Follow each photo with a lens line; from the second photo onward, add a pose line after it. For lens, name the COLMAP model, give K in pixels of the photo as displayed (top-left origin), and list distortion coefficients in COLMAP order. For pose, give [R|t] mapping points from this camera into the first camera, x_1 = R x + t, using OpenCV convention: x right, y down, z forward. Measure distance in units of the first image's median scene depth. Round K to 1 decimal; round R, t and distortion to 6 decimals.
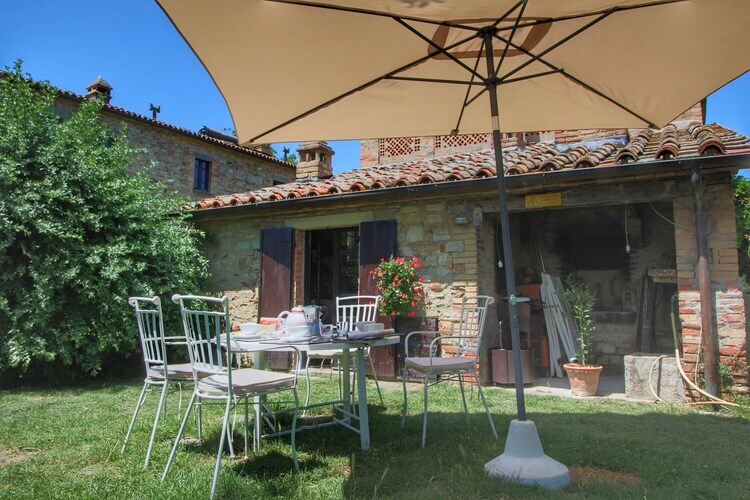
lens RADIAL K [[559.4, 0, 370.2], [0, 559.4, 249.8], [0, 0, 1]] dist [0.006110, -0.007629]
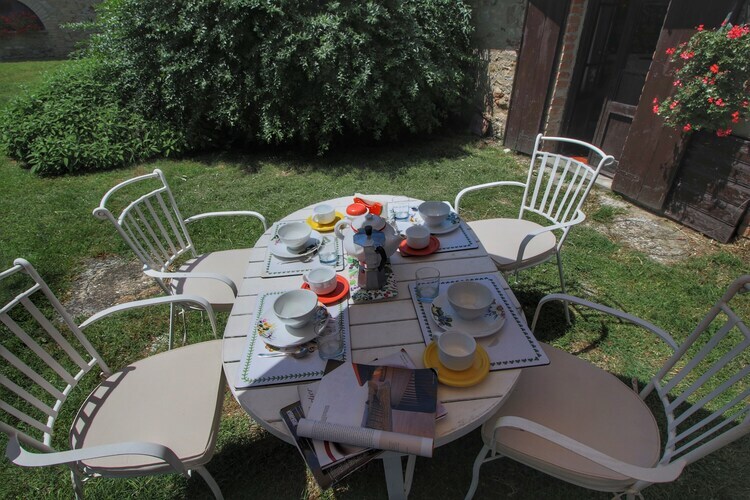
lens RADIAL K [[386.4, 0, 375.6], [0, 386.4, 243.9], [0, 0, 1]] dist [-0.008714, -0.002582]
pose [[0.763393, 0.316767, -0.562929, 0.059677], [0.086520, 0.813498, 0.575095, -0.055743], [0.640113, -0.487729, 0.593613, 0.487943]]
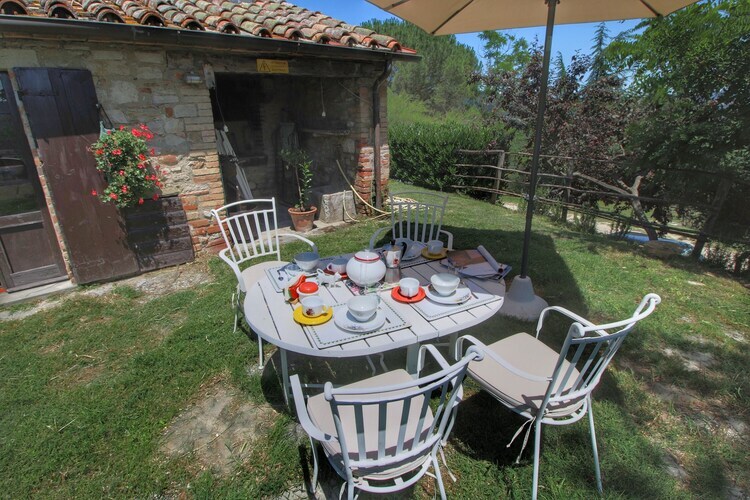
lens RADIAL K [[386.4, 0, 377.4], [0, 386.4, 245.3], [0, 0, 1]] dist [-0.008714, -0.002582]
pose [[0.347626, -0.329039, 0.878003, -0.358488], [-0.072894, 0.924086, 0.375169, -0.061871], [-0.934796, -0.194420, 0.297251, 0.524220]]
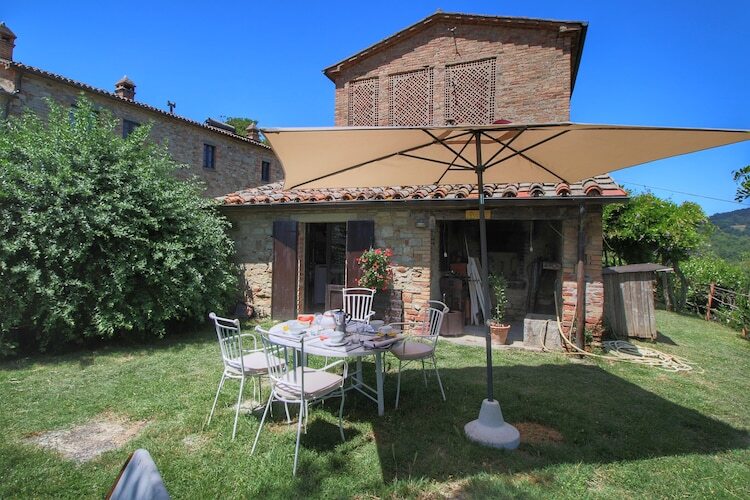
lens RADIAL K [[386.4, 0, 369.9], [0, 386.4, 250.0], [0, 0, 1]] dist [-0.008714, -0.002582]
pose [[0.992718, 0.008475, 0.120160, -0.090137], [-0.022909, 0.992599, 0.119254, -0.107571], [-0.118260, -0.121138, 0.985566, 0.025676]]
